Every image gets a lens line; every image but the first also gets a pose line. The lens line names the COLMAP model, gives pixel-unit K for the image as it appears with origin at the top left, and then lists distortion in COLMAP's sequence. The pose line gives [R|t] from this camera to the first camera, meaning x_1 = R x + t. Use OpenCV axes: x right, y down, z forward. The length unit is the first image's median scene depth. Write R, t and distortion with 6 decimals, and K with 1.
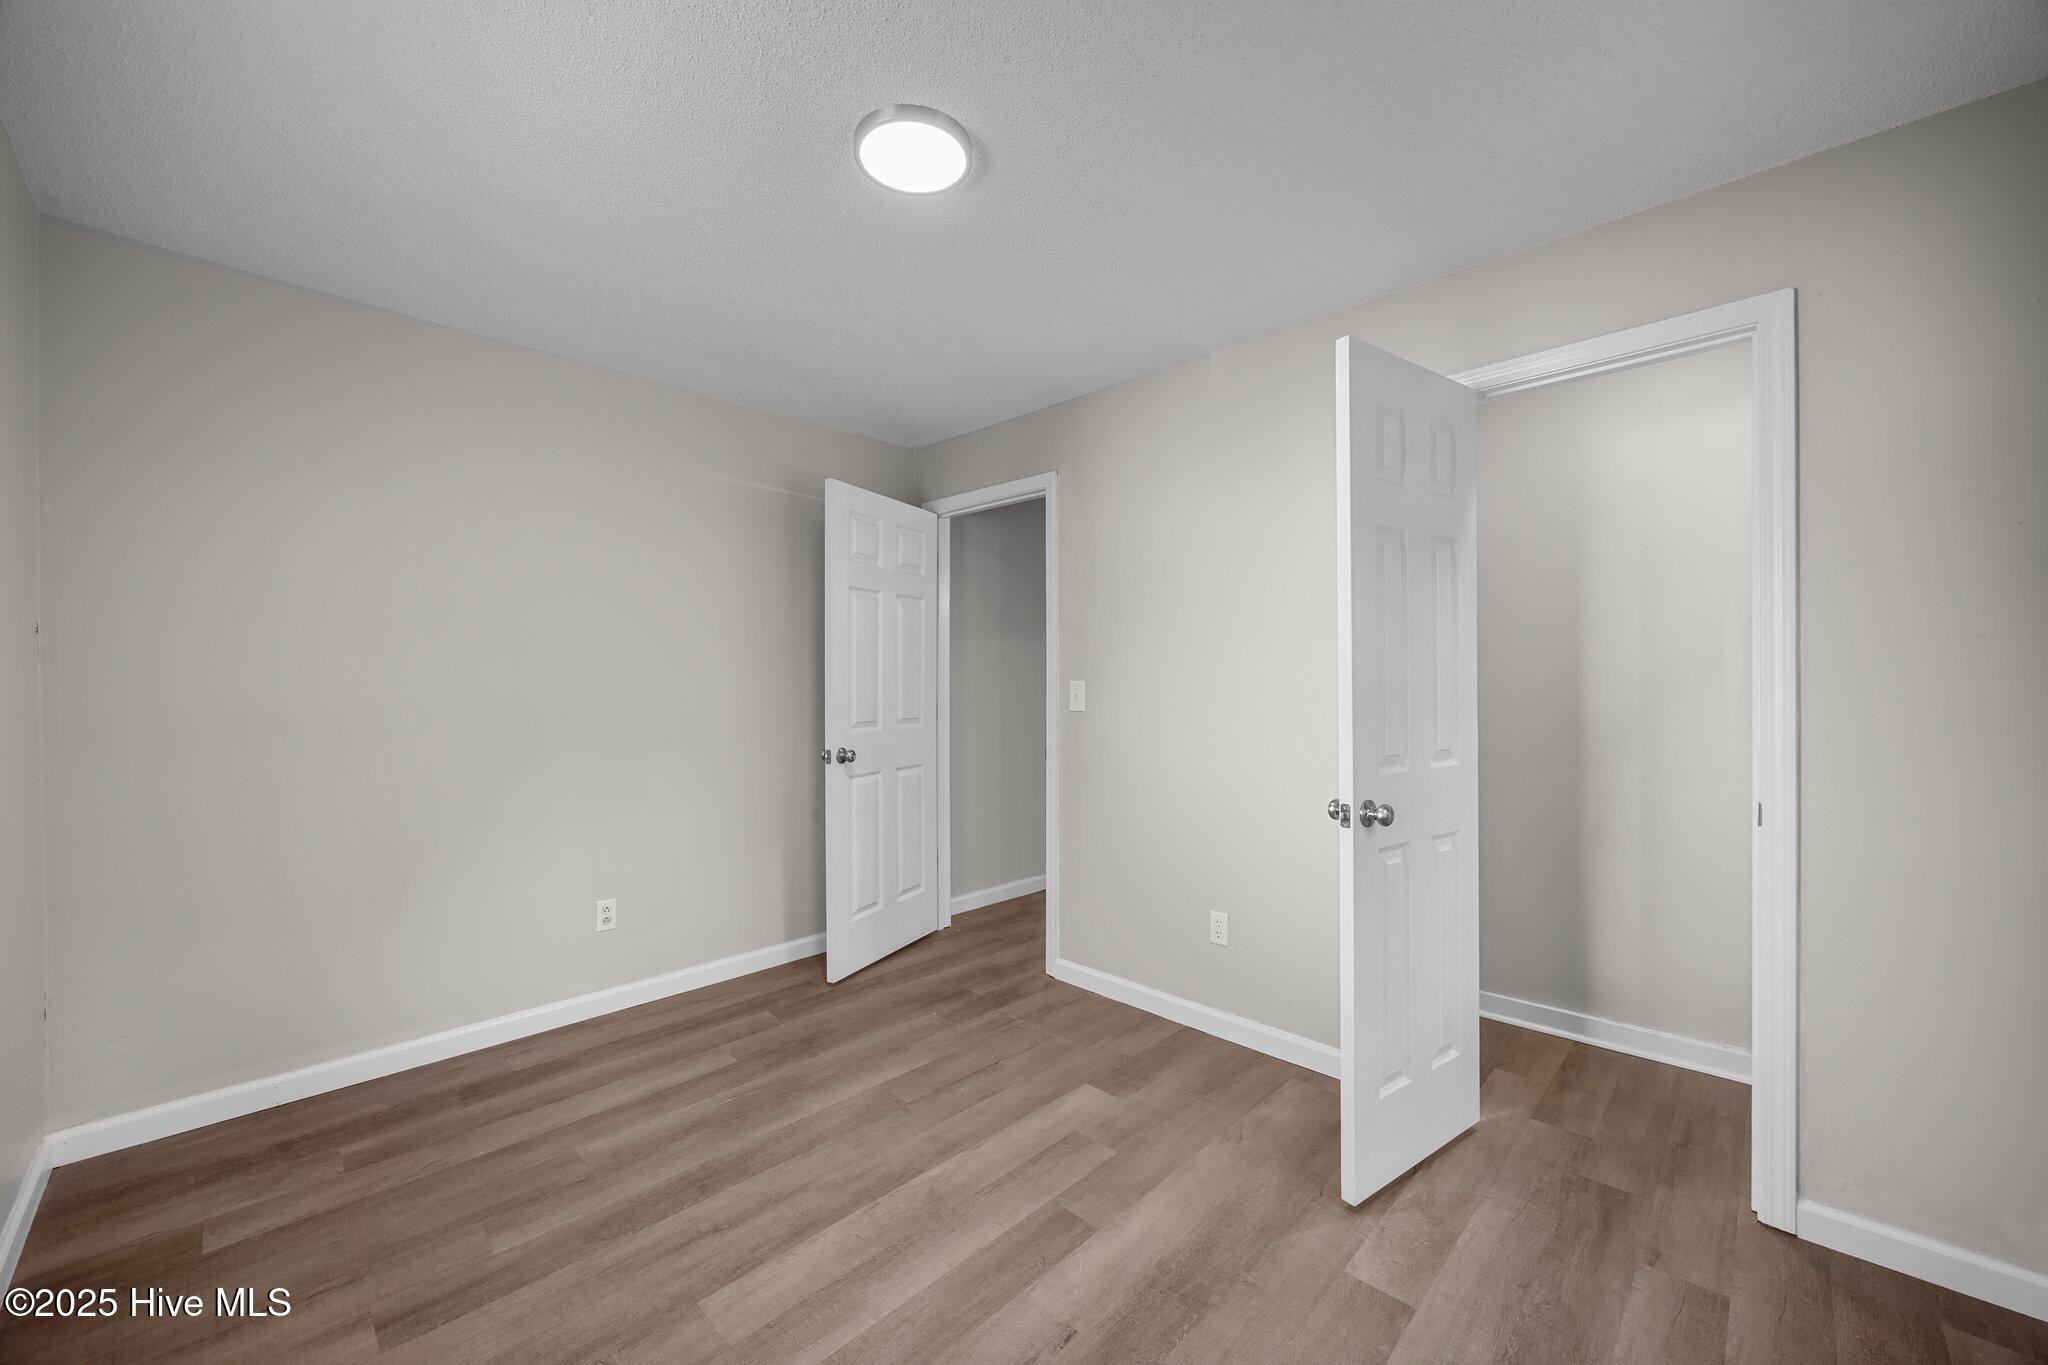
lens RADIAL K [[782.8, 0, 1021.7], [0, 782.8, 678.0], [0, 0, 1]] dist [-0.004026, 0.000215]
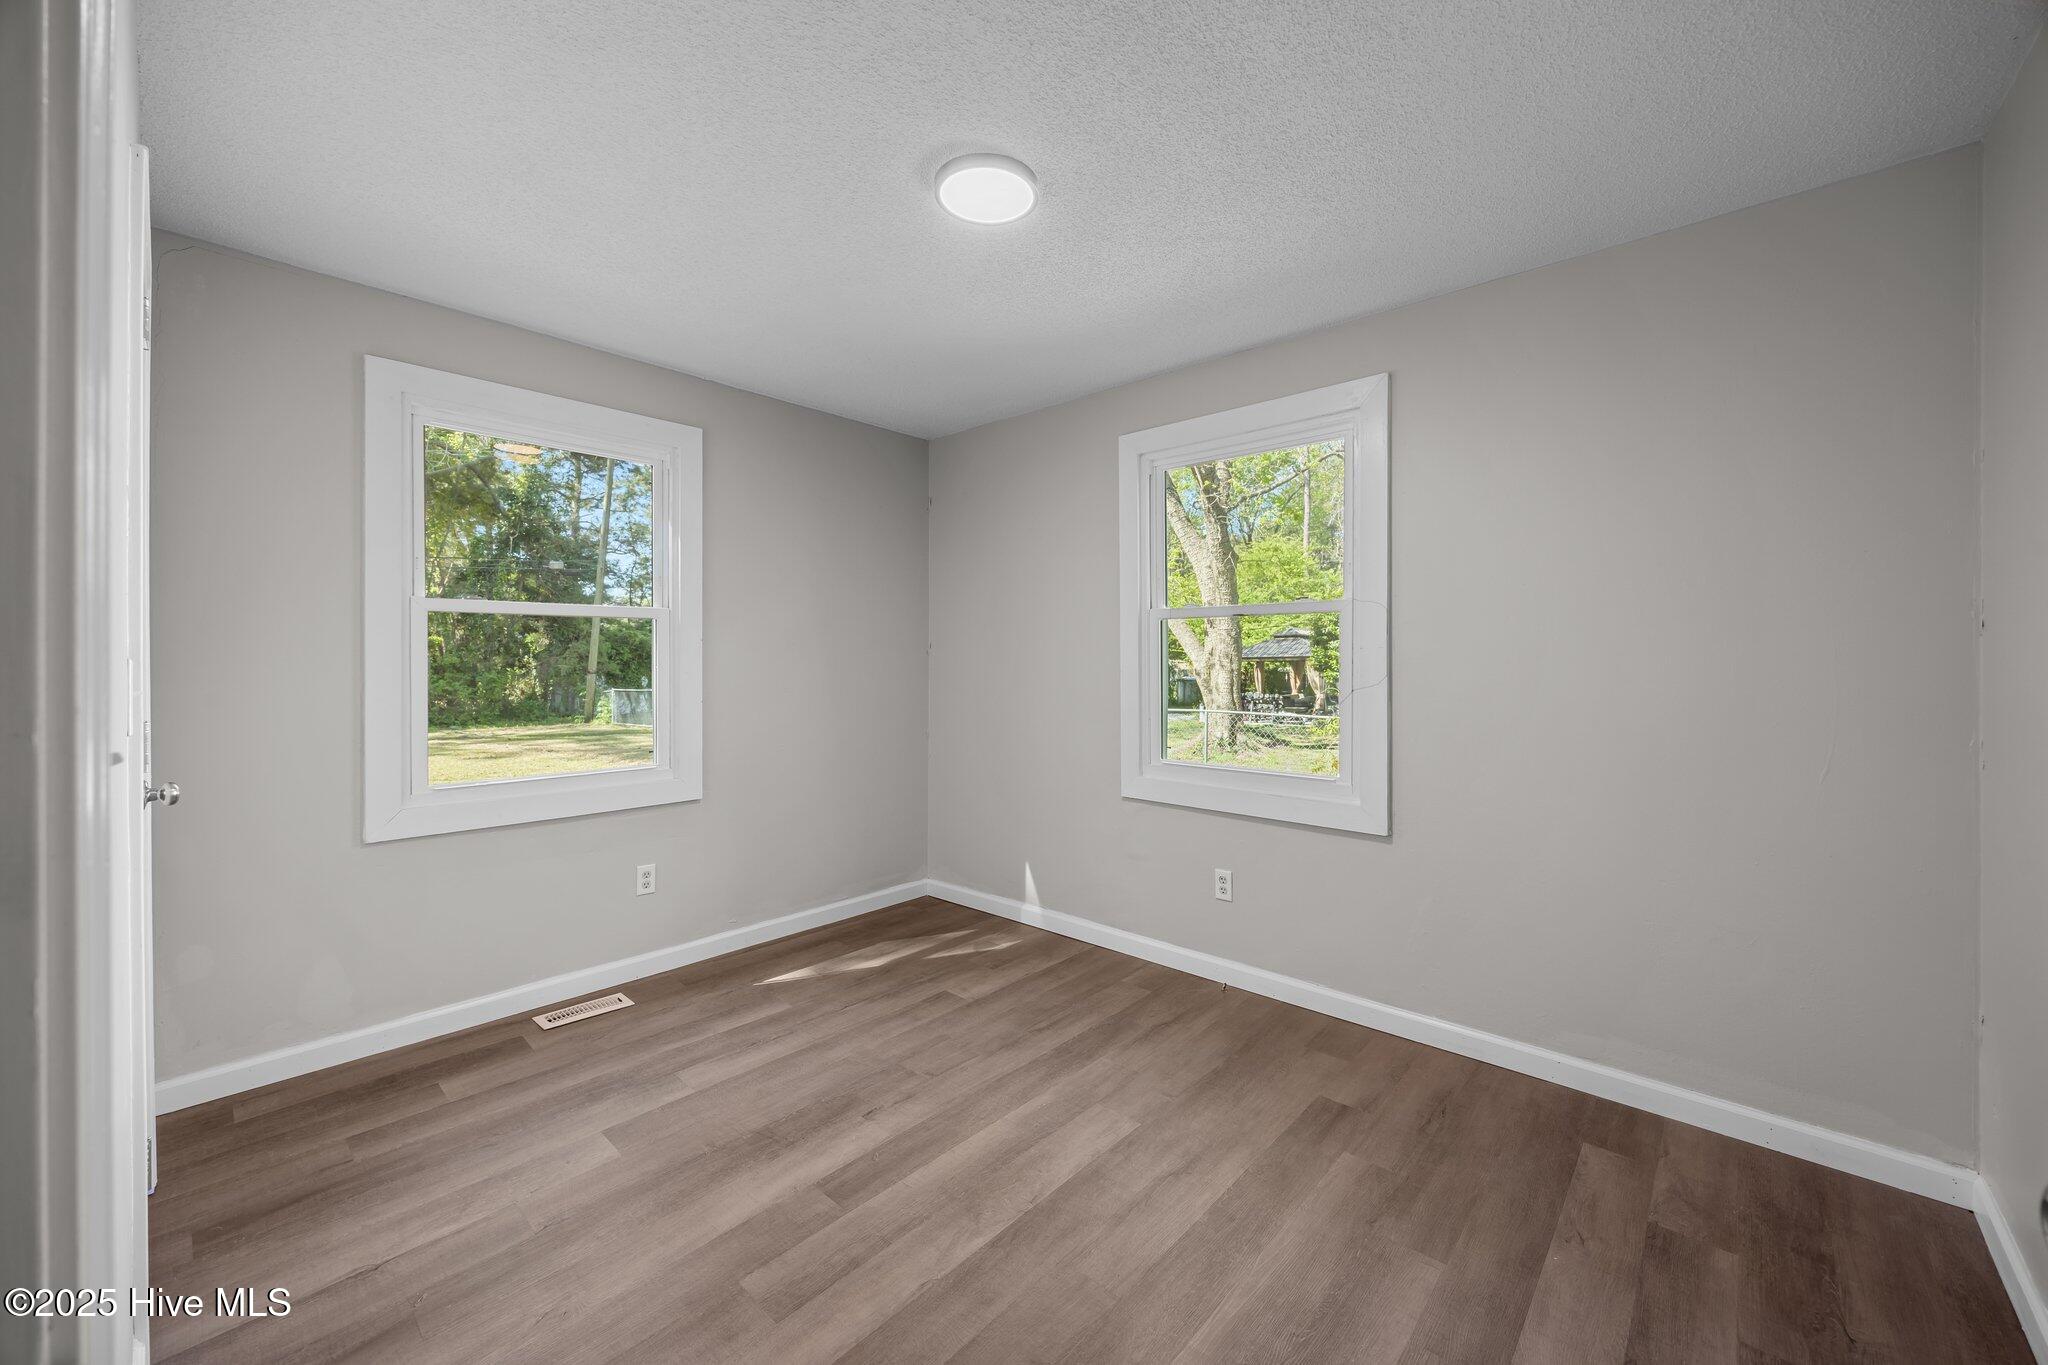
lens RADIAL K [[782.8, 0, 1026.3], [0, 782.8, 667.8], [0, 0, 1]] dist [-0.004026, 0.000215]
pose [[-0.999355, -0.002300, -0.035847, -0.142230], [-0.002601, 0.999962, 0.008365, 0.004766], [0.035826, 0.008453, -0.999322, 1.961884]]
